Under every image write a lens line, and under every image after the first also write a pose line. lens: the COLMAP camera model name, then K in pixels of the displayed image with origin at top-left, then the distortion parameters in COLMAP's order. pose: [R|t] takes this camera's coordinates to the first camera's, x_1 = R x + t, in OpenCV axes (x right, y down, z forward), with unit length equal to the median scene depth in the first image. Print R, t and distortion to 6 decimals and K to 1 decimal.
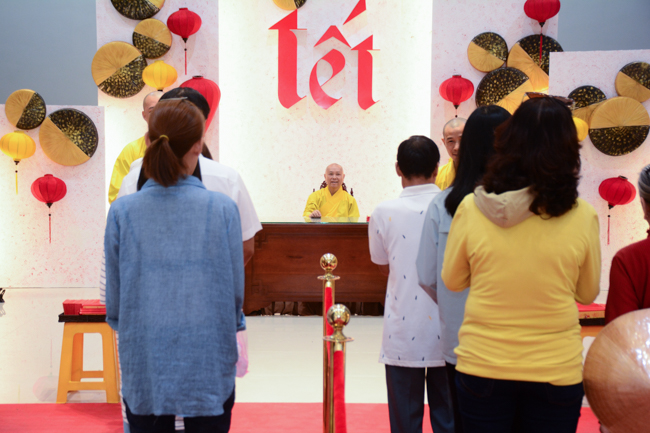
lens RADIAL K [[1126.8, 0, 325.0], [0, 1126.8, 216.5], [0, 0, 1]] dist [0.480024, 0.033138]
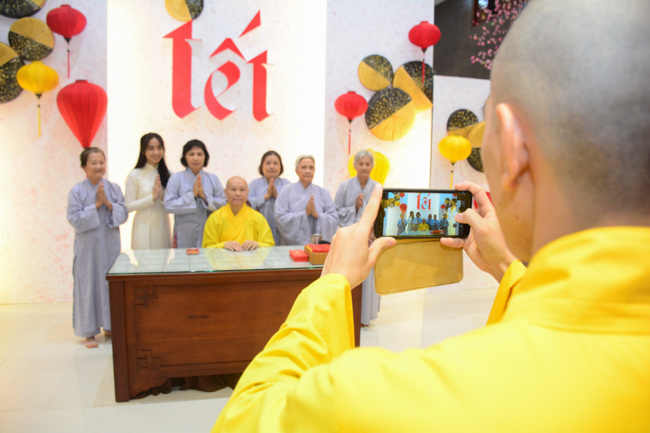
lens RADIAL K [[514.6, 0, 325.0], [0, 514.6, 216.5], [0, 0, 1]] dist [-0.139956, 0.102934]
pose [[0.969193, -0.011399, 0.246038, -0.021902], [-0.002128, 0.998504, 0.054643, -0.035468], [-0.246293, -0.053484, 0.967719, 0.549010]]
